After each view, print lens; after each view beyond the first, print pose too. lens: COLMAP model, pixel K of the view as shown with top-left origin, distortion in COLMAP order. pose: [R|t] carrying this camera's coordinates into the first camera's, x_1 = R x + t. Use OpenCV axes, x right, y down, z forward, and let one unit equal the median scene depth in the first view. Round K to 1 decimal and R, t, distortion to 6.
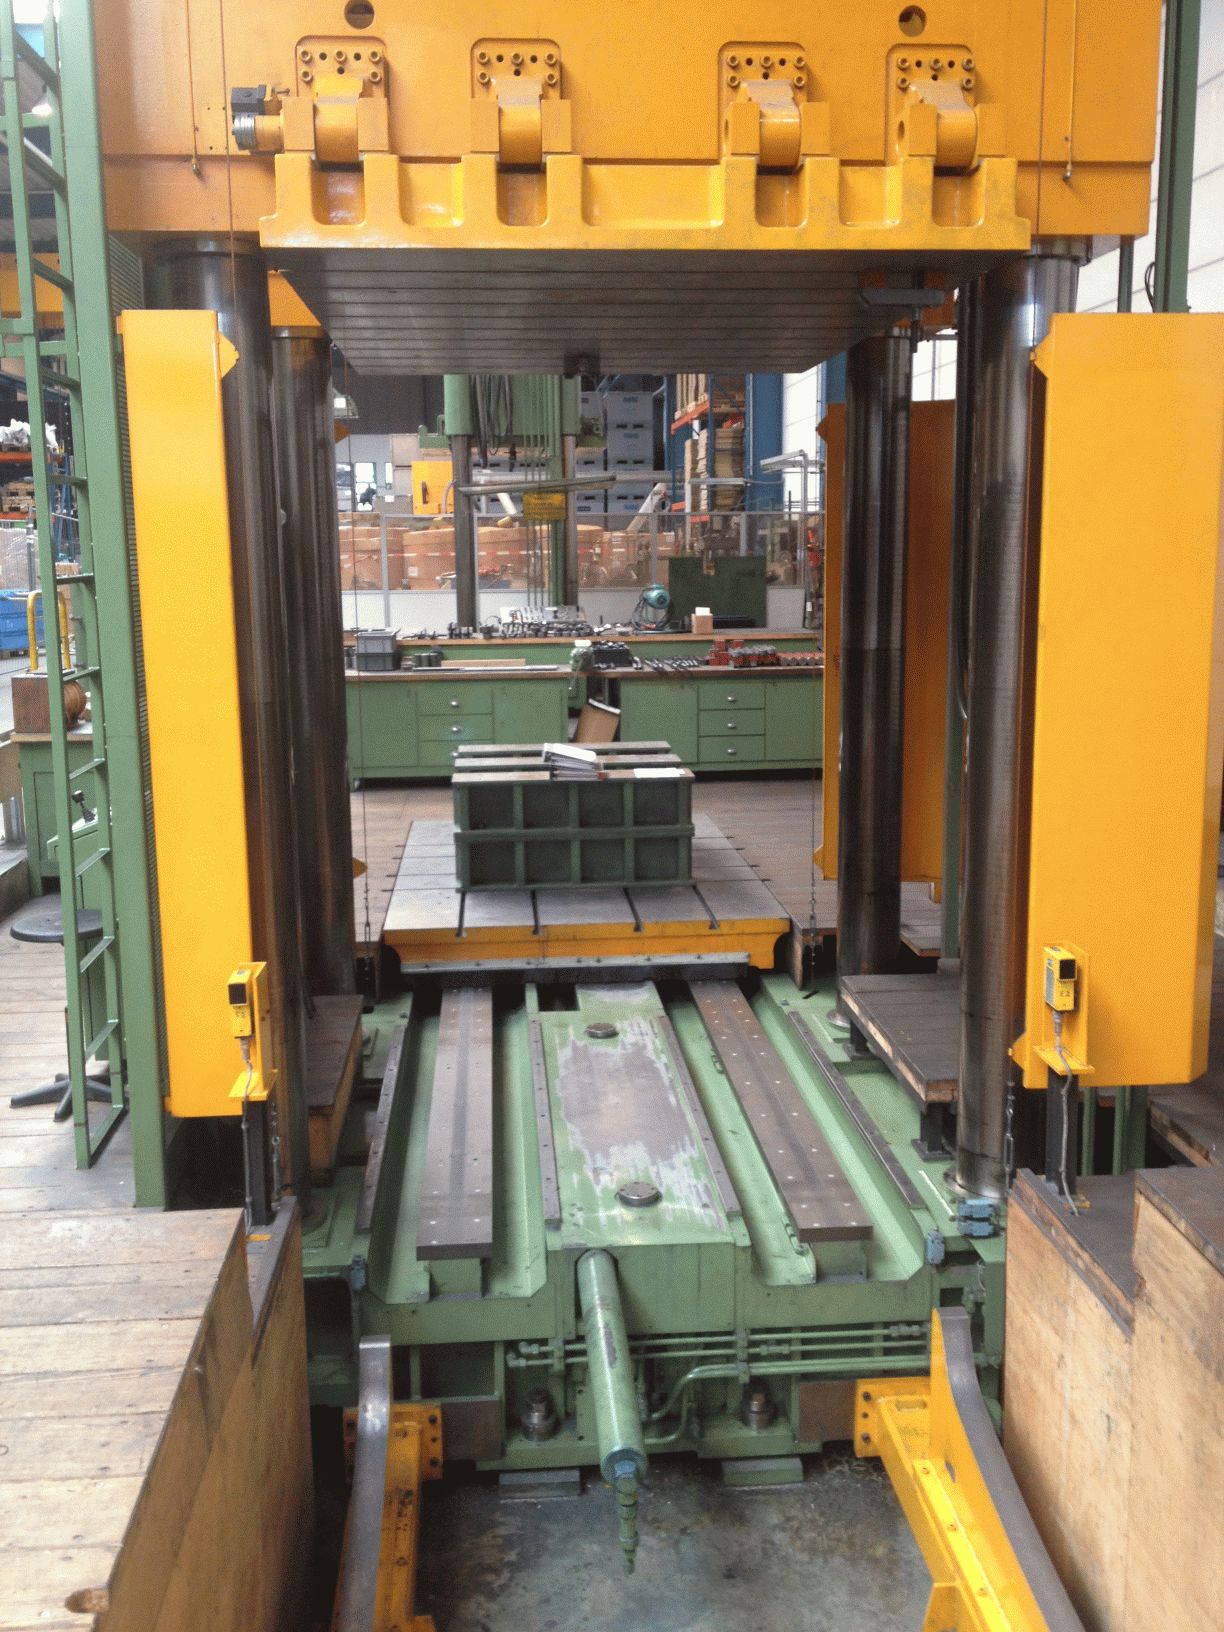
lens RADIAL K [[1540.9, 0, 619.3], [0, 1540.9, 799.7], [0, 0, 1]] dist [0.097621, -0.153012]
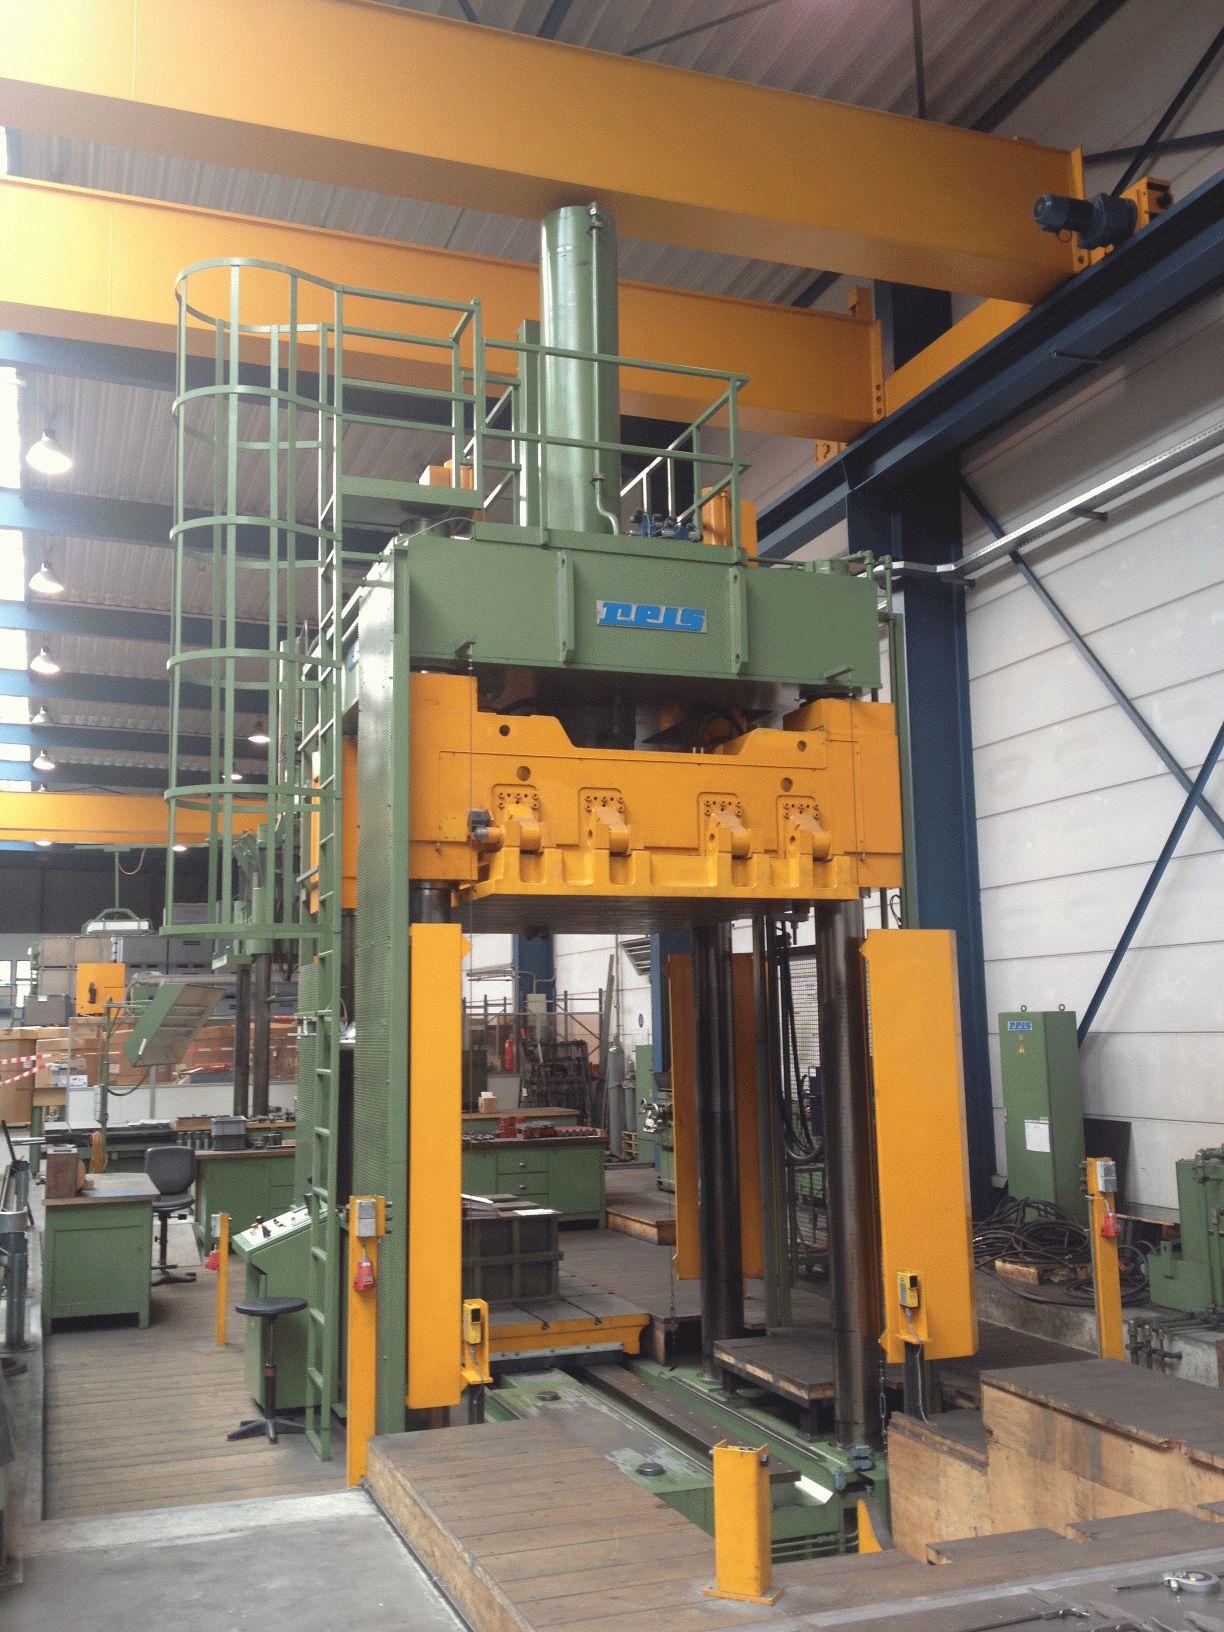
lens RADIAL K [[1540.9, 0, 619.3], [0, 1540.9, 799.7], [0, 0, 1]] dist [0.097621, -0.153012]
pose [[0.963999, 0.035051, 0.263584, -0.512926], [0.048396, 0.951590, -0.303538, 0.102463], [-0.261463, 0.305366, 0.915636, -0.706952]]
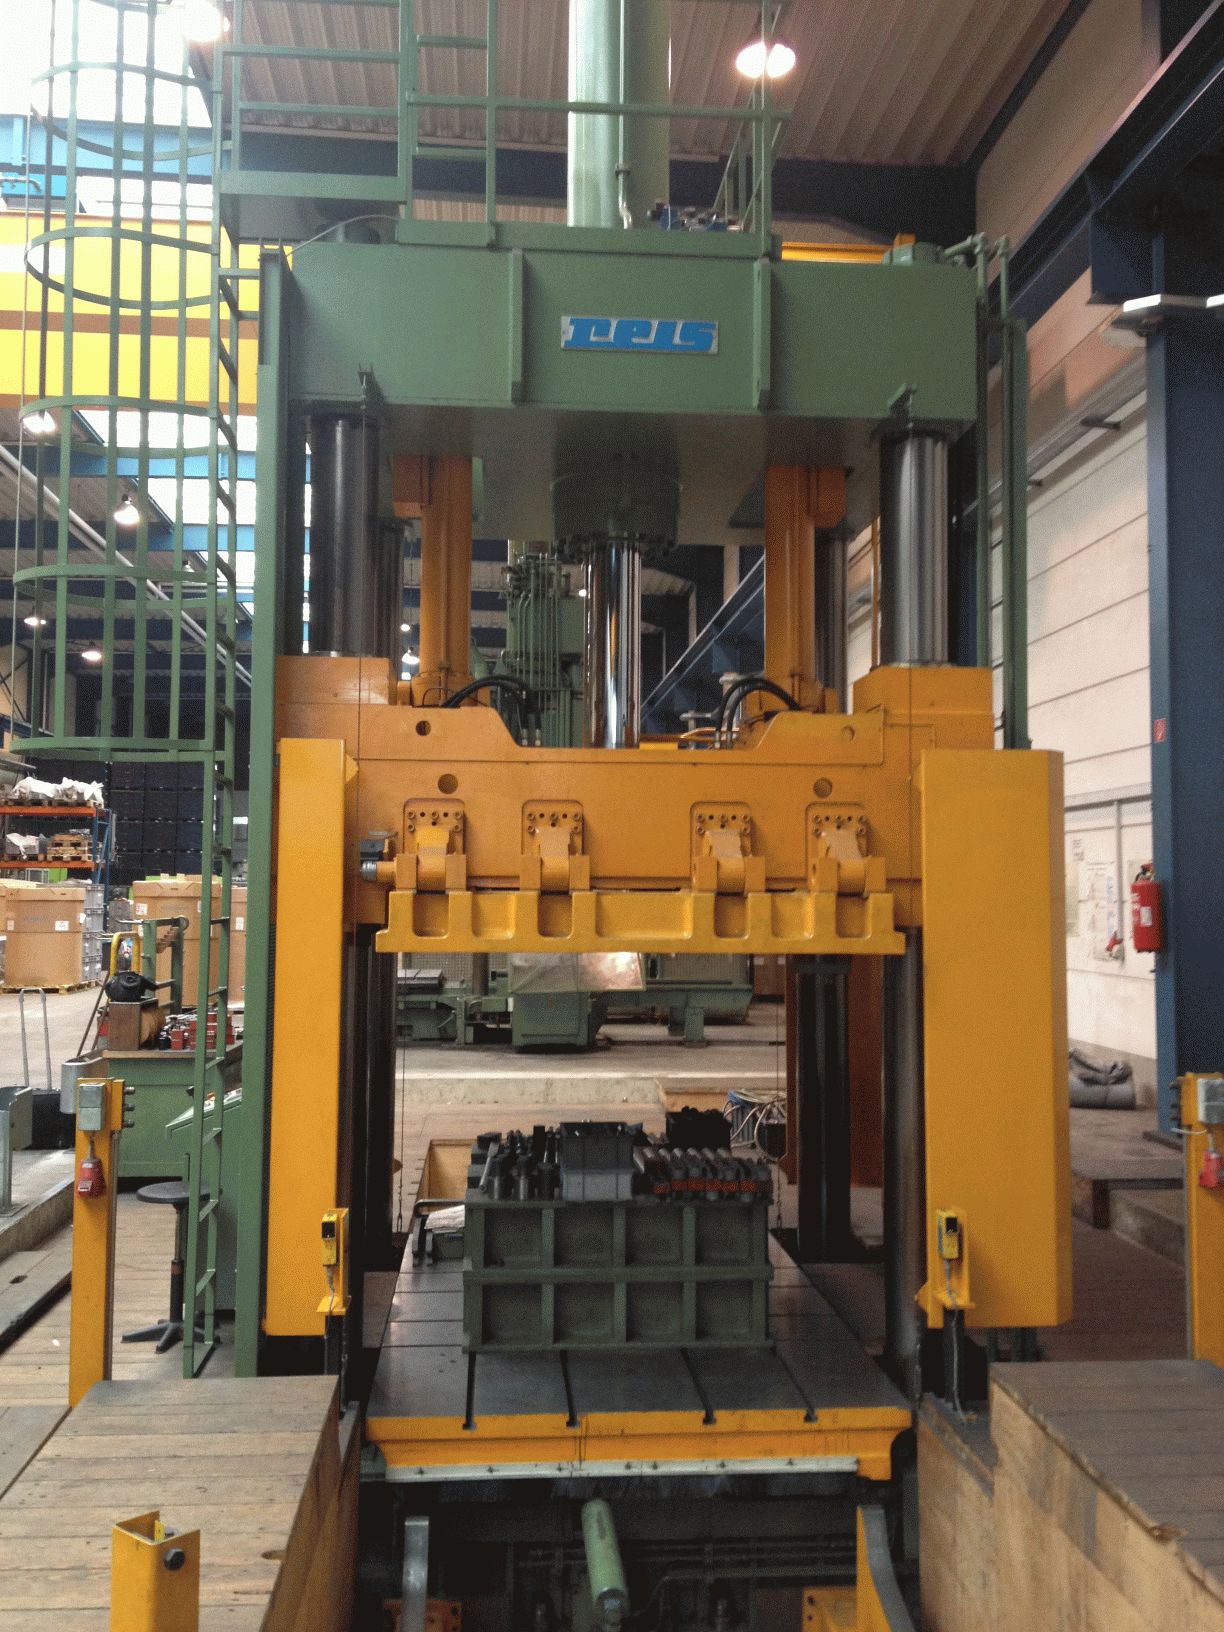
lens RADIAL K [[1540.9, 0, 619.3], [0, 1540.9, 799.7], [0, 0, 1]] dist [0.097621, -0.153012]
pose [[0.999862, 0.016541, -0.001412, 0.000486], [-0.016436, 0.974390, -0.224265, 0.054633], [-0.002334, 0.224258, 0.974527, -0.354255]]
